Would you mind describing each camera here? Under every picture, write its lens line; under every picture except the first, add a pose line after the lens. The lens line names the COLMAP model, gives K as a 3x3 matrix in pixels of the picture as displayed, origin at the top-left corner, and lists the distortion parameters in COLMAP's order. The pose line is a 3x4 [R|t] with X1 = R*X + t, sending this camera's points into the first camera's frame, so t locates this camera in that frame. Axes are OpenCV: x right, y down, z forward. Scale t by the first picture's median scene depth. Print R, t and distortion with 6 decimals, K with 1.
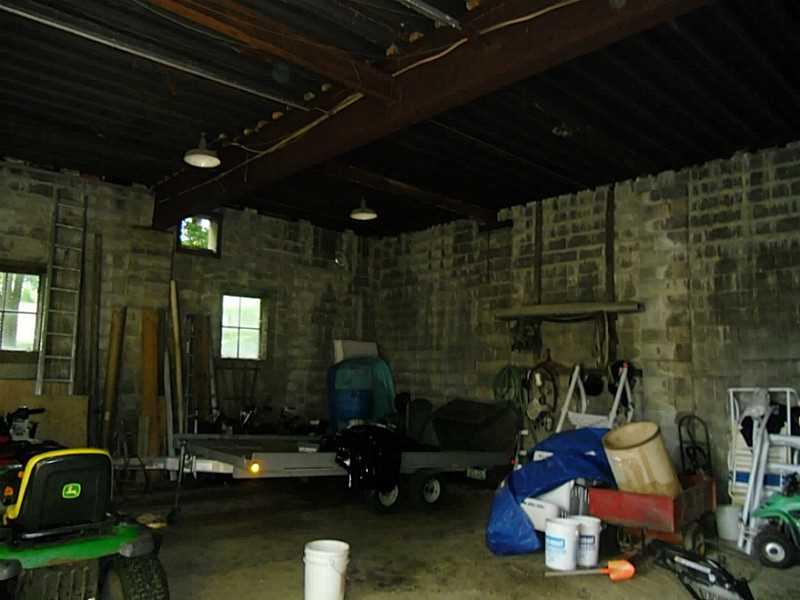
lens RADIAL K [[616.4, 0, 400.3], [0, 616.4, 292.2], [0, 0, 1]] dist [-0.048876, 0.008498]
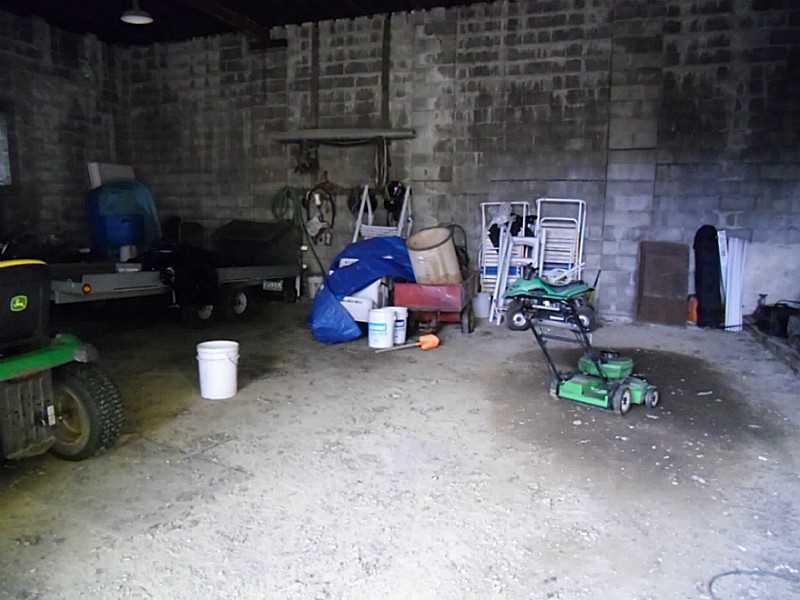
lens RADIAL K [[616.4, 0, 393.0], [0, 616.4, 305.2], [0, 0, 1]] dist [-0.048876, 0.008498]
pose [[0.884100, -0.090366, 0.458477, -0.192641], [-0.044878, 0.960170, 0.275790, 0.017820], [-0.465138, -0.264402, 0.844831, -0.031644]]
